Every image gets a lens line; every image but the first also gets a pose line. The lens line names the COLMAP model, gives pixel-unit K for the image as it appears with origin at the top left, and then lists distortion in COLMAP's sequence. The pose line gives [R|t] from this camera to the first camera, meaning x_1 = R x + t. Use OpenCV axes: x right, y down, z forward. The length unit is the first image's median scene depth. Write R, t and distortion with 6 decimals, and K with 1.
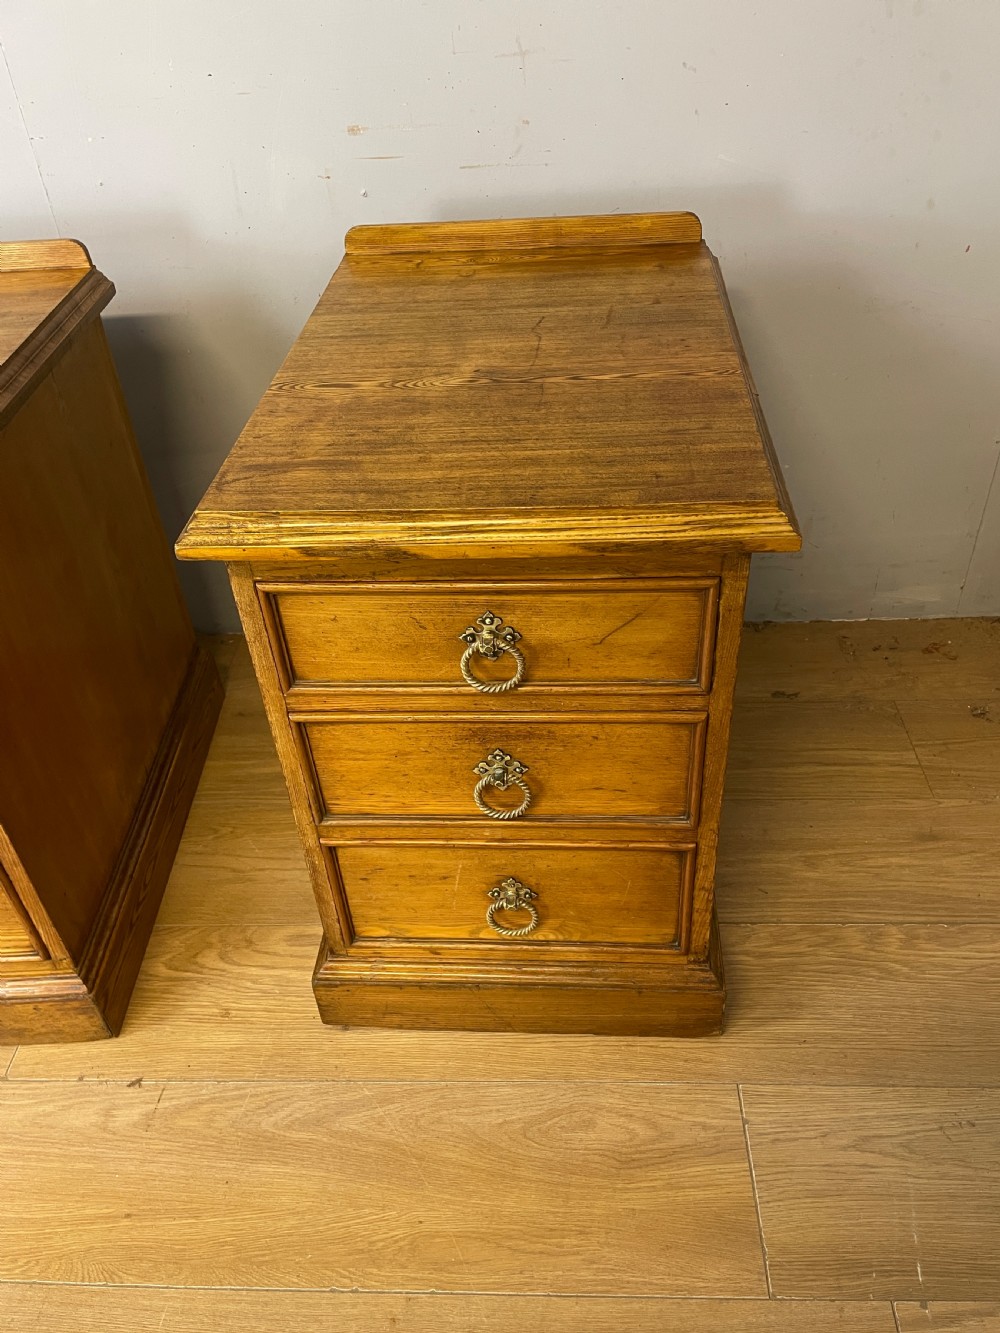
lens RADIAL K [[1014.1, 0, 514.0], [0, 1014.1, 678.5], [0, 0, 1]] dist [0.096467, -0.125617]
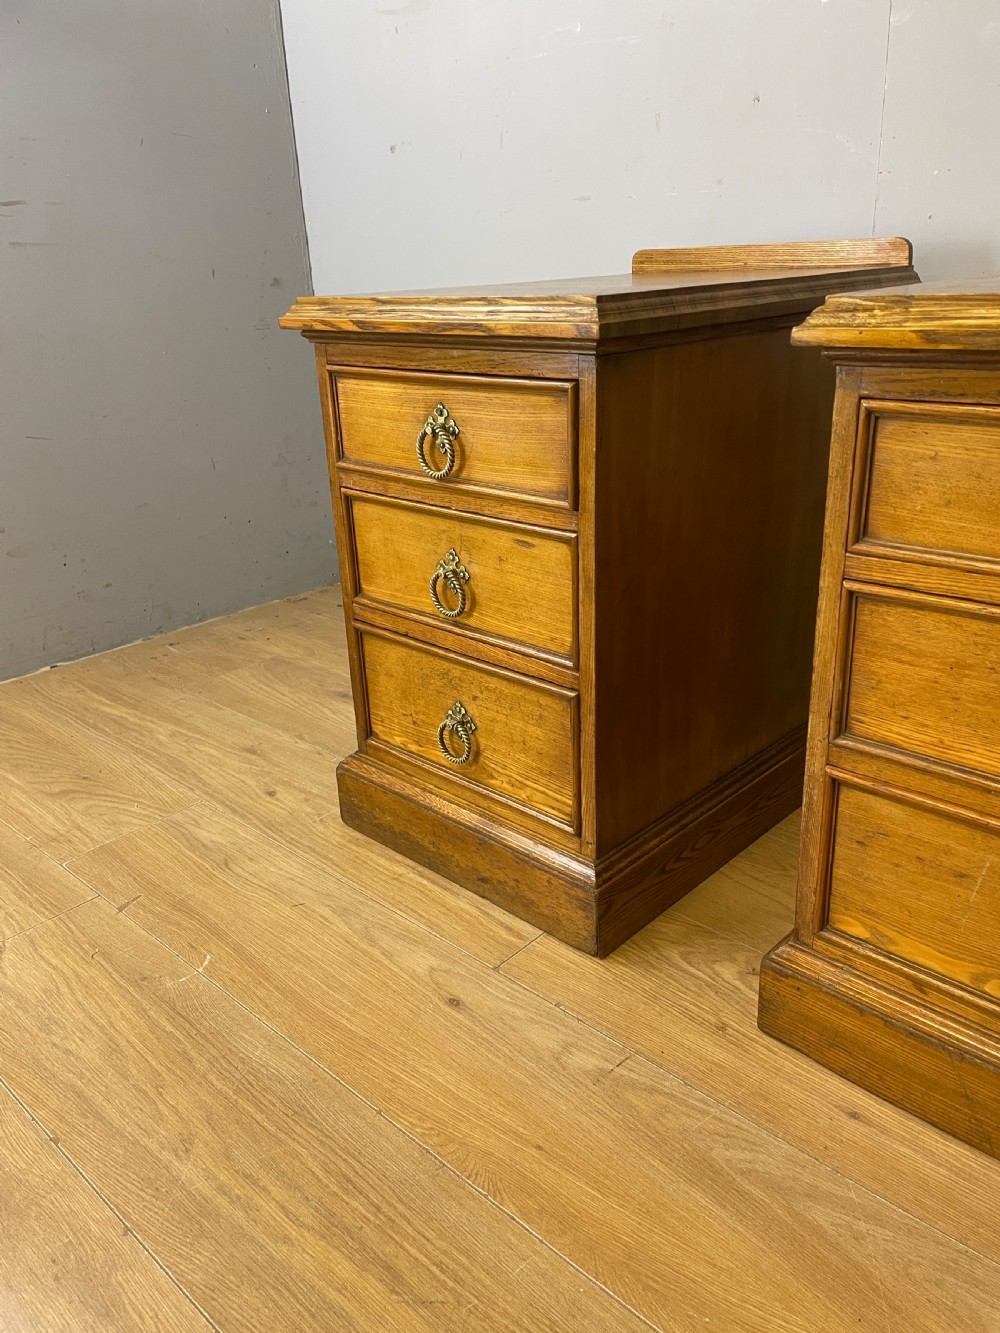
lens RADIAL K [[1014.1, 0, 507.2], [0, 1014.1, 675.9], [0, 0, 1]] dist [0.096467, -0.125617]
pose [[0.764706, 0.262150, -0.588644, 0.101216], [-0.403060, 0.907333, -0.119537, 0.331869], [0.502760, 0.328669, 0.799505, 0.163375]]
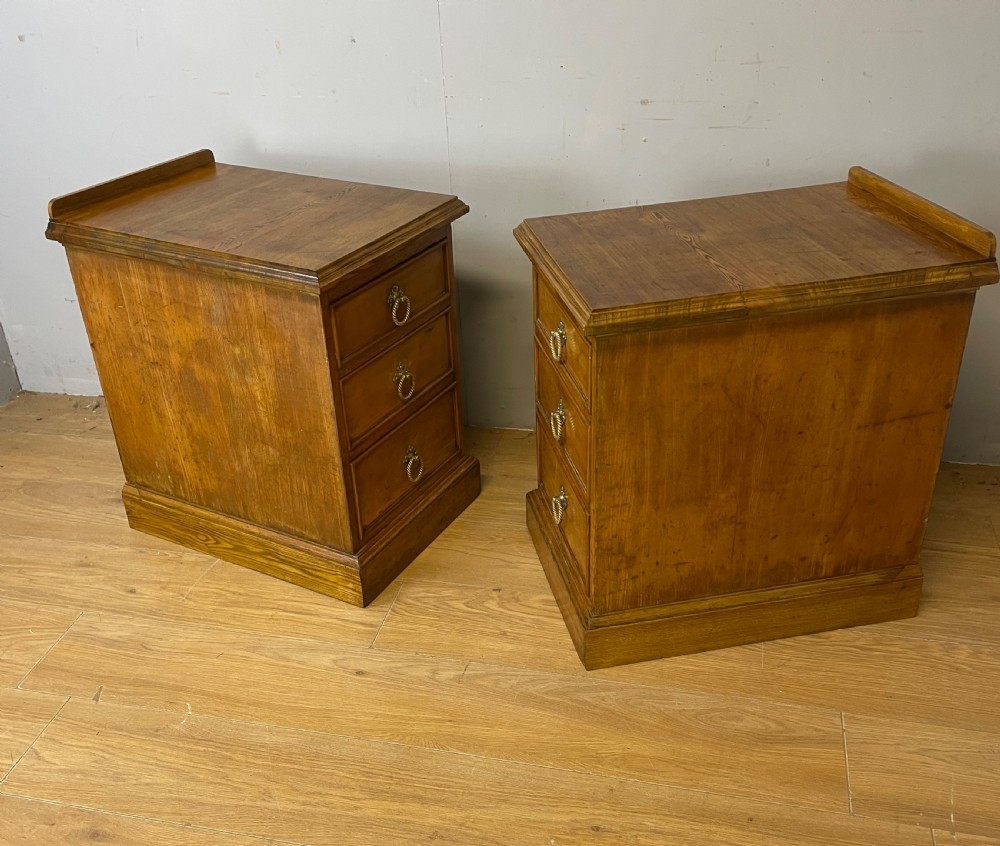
lens RADIAL K [[1014.8, 0, 495.8], [0, 1014.8, 455.9], [0, 0, 1]] dist [0.054684, 0.000000]
pose [[0.984171, 0.099743, -0.146490, -0.024815], [-0.118326, 0.985182, -0.124157, 0.352817], [0.131936, 0.139525, 0.981390, -0.761895]]
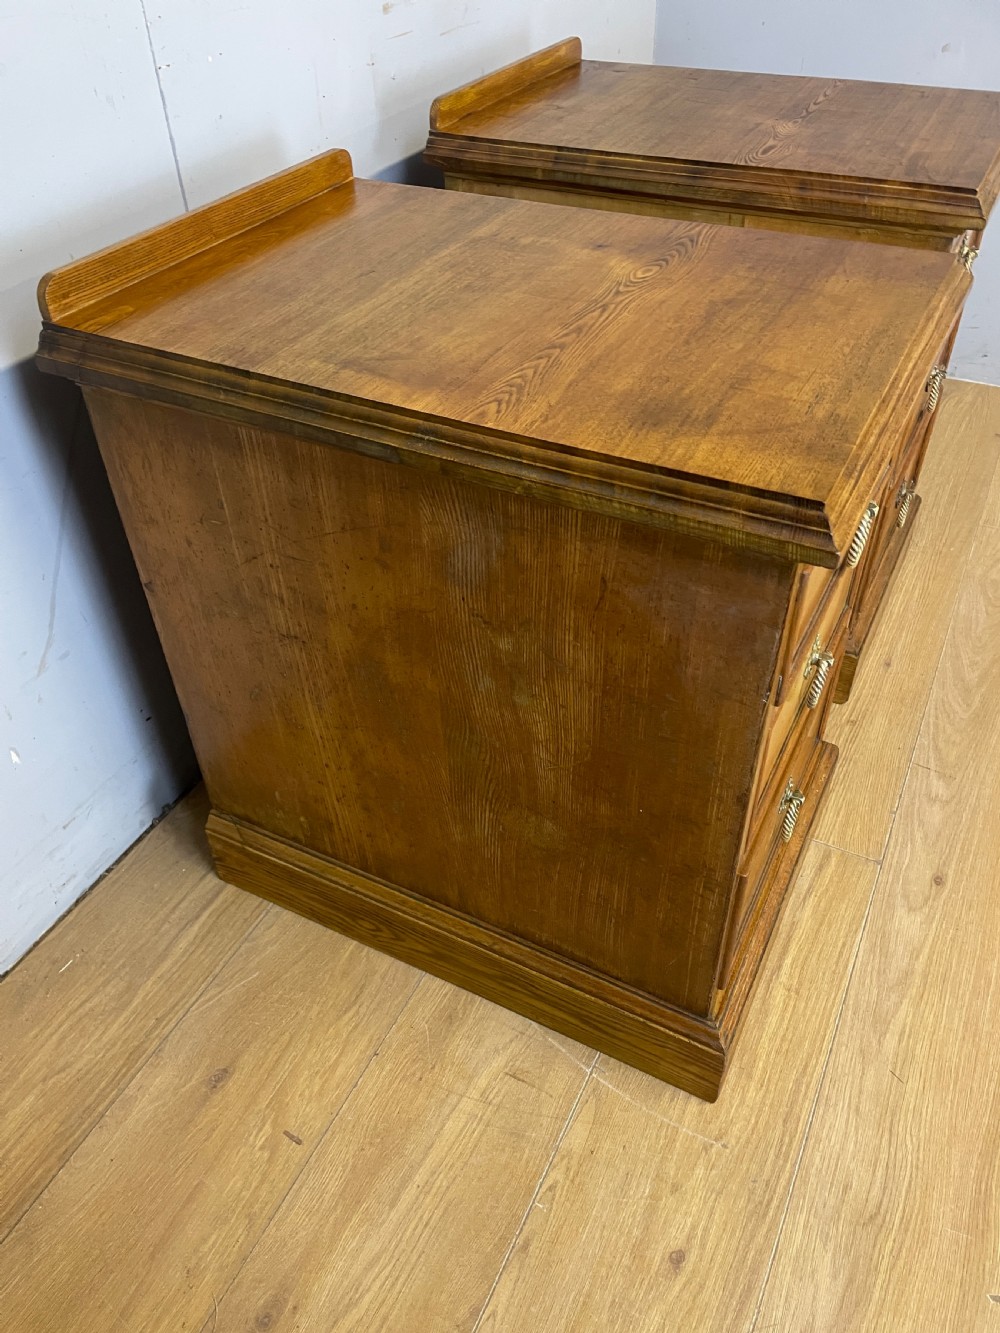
lens RADIAL K [[1014.1, 0, 495.8], [0, 1014.1, 664.7], [0, 0, 1]] dist [0.096467, -0.125617]
pose [[0.410888, -0.561695, 0.718101, -1.540014], [0.577845, 0.769694, 0.271416, -0.340687], [-0.705171, 0.303429, 0.640831, 0.646729]]
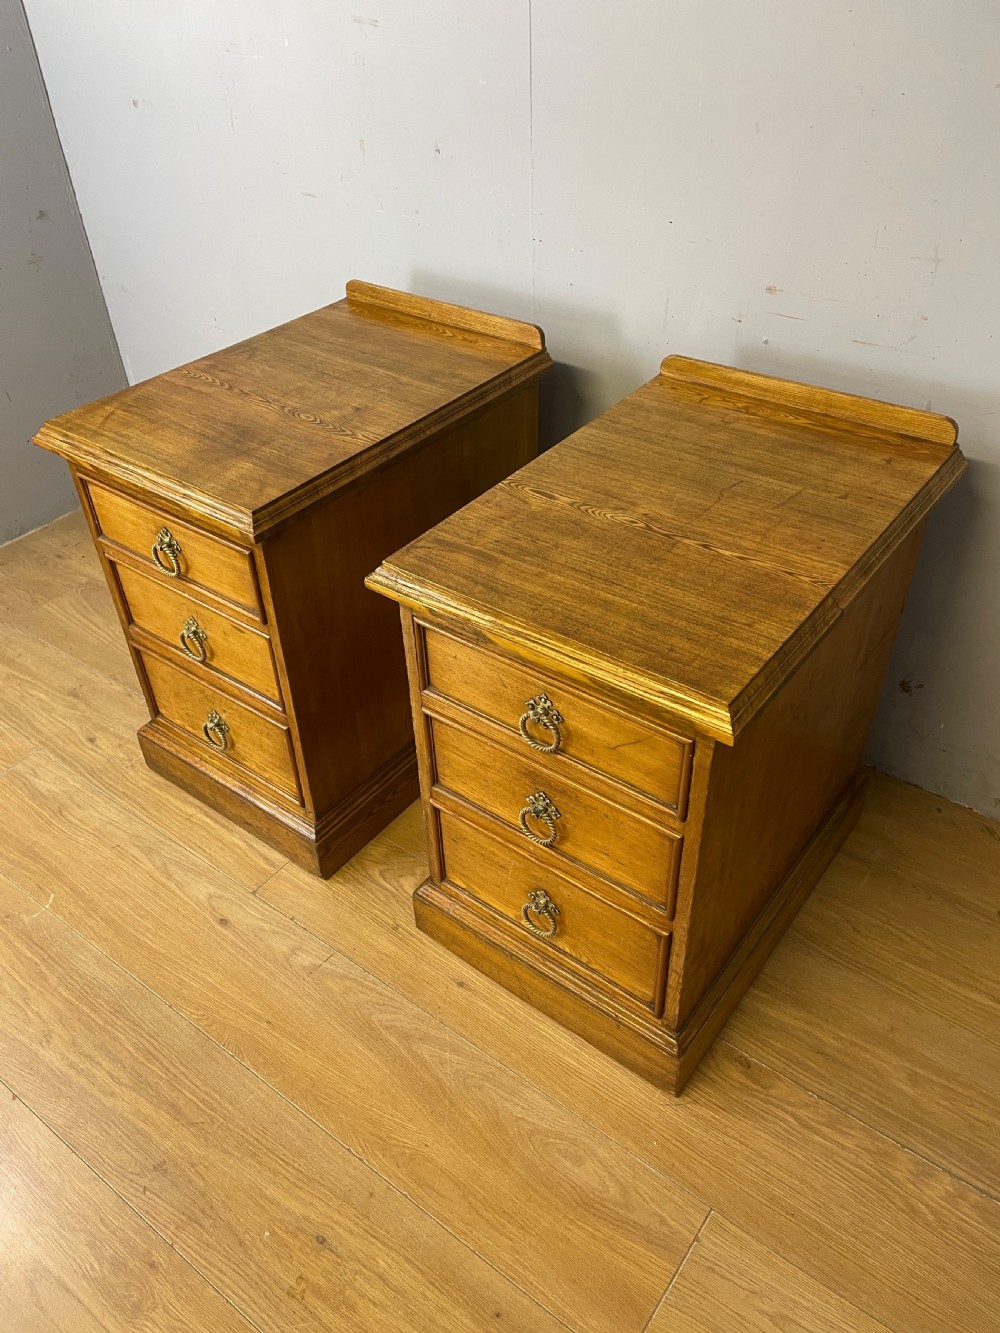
lens RADIAL K [[1014.1, 0, 492.7], [0, 1014.1, 673.4], [0, 0, 1]] dist [0.096467, -0.125617]
pose [[0.827519, 0.371761, -0.420720, 0.427804], [-0.360342, 0.926338, 0.109779, -0.193844], [0.430541, 0.060759, 0.900524, -0.221300]]
